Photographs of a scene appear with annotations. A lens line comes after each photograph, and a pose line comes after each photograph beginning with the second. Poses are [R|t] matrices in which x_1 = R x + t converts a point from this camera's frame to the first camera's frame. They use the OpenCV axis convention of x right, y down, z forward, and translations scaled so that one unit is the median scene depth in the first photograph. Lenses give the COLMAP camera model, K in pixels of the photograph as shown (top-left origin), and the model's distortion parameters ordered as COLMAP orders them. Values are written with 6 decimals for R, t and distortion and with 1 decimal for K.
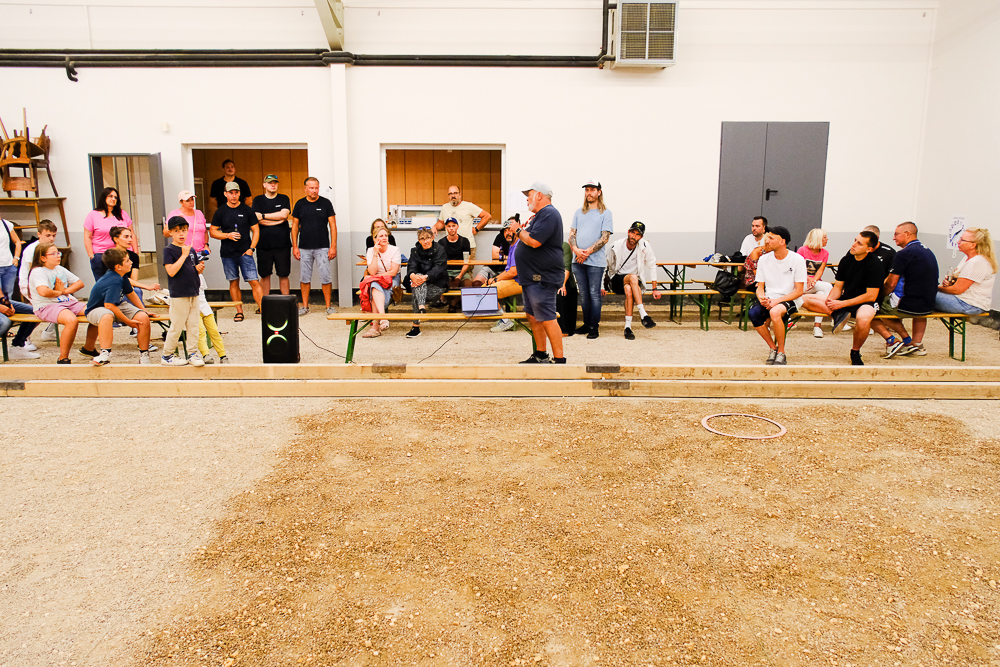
lens RADIAL K [[770.2, 0, 500.0], [0, 770.2, 333.5], [0, 0, 1]] dist [-0.010940, 0.029121]
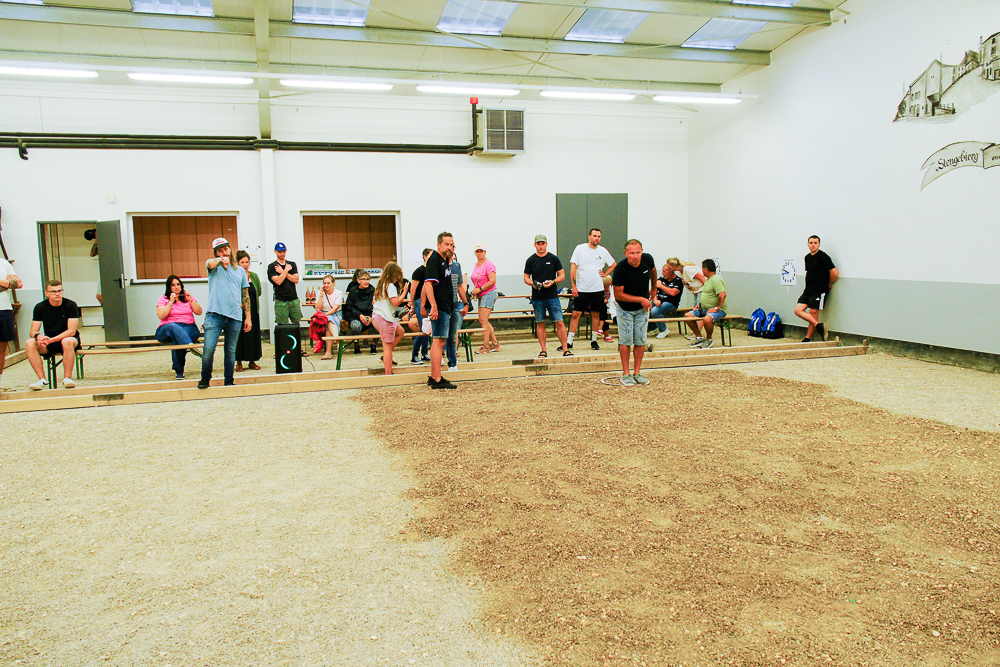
lens RADIAL K [[767.3, 0, 500.0], [0, 767.3, 333.5], [0, 0, 1]] dist [-0.004234, 0.015489]
pose [[0.958891, -0.051835, 0.278999, -0.270399], [0.071364, 0.995626, -0.060295, 0.065596], [-0.274653, 0.077727, 0.958397, -0.354901]]
